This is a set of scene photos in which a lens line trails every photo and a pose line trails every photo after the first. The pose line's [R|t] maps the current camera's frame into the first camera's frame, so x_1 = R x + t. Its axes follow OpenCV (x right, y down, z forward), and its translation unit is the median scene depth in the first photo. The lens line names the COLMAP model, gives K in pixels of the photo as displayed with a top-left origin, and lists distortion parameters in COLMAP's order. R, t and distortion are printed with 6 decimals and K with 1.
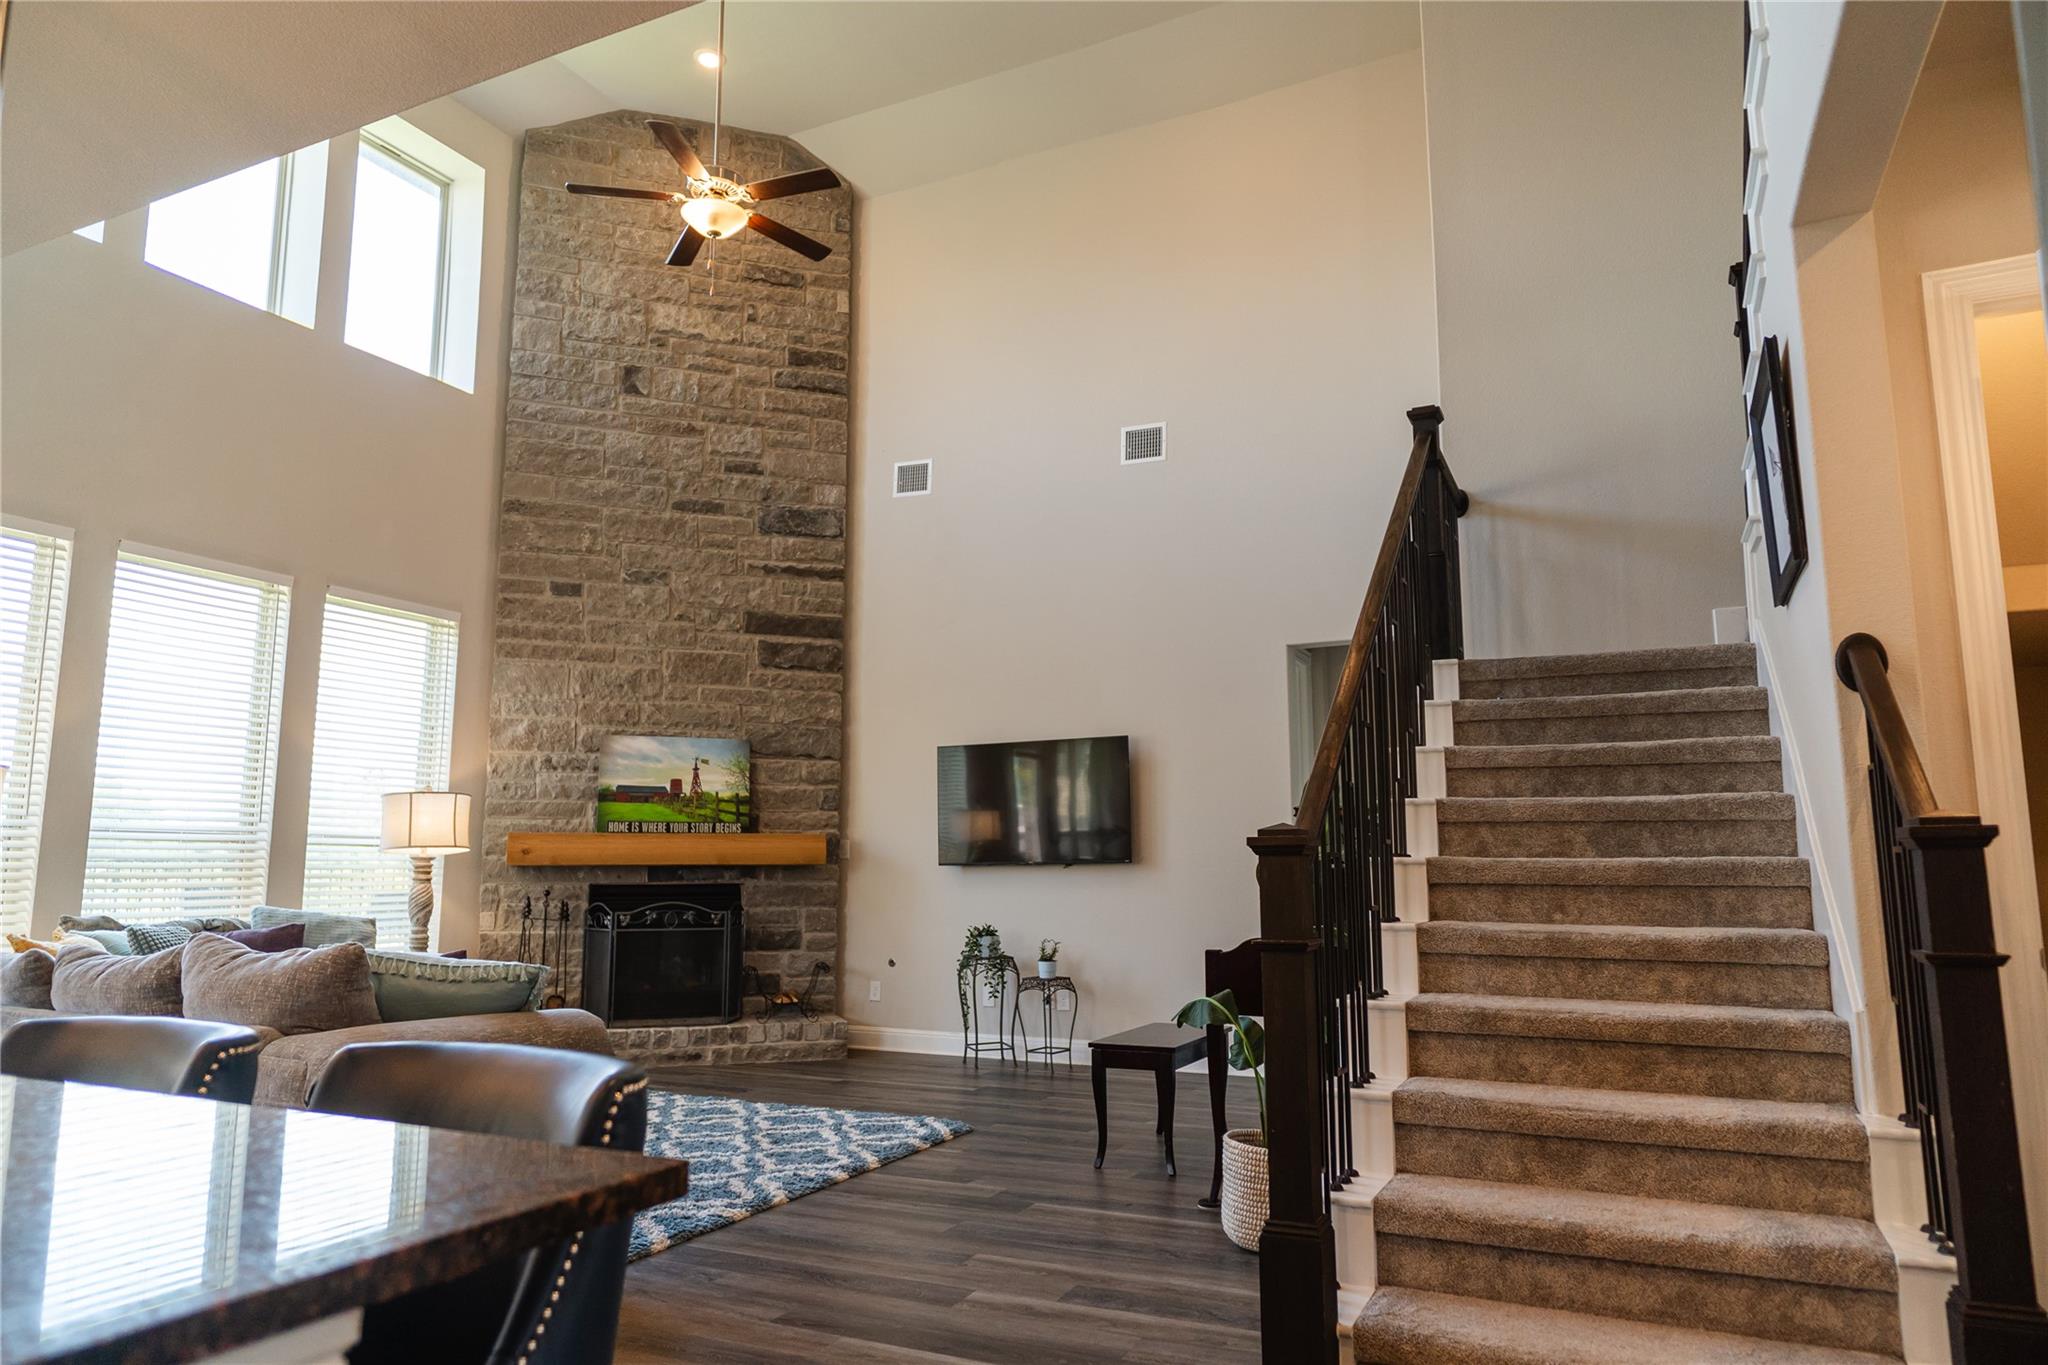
lens RADIAL K [[1265.0, 0, 1012.1], [0, 1265.0, 692.4], [0, 0, 1]] dist [-0.001531, 0.000430]
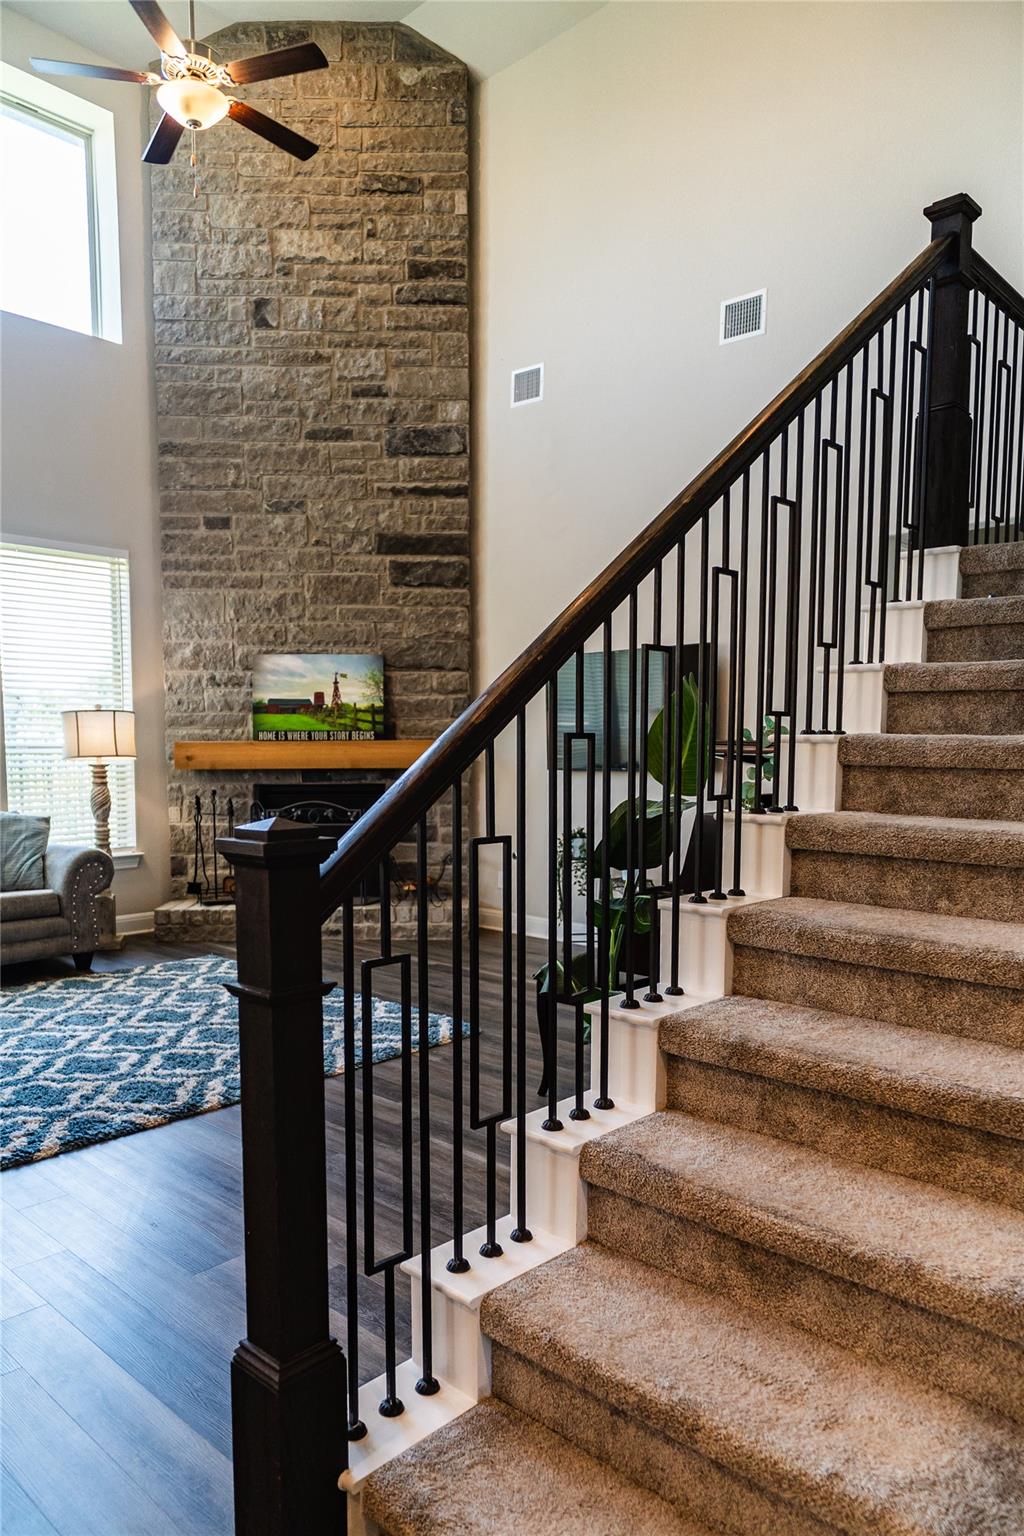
lens RADIAL K [[1026.5, 0, 506.4], [0, 1026.5, 828.9], [0, 0, 1]] dist [-0.001179, 0.007411]
pose [[0.953903, 0.024567, -0.299107, 0.165188], [0.042373, 0.975635, 0.215269, -0.002213], [0.297108, -0.218020, 0.929620, 0.169929]]
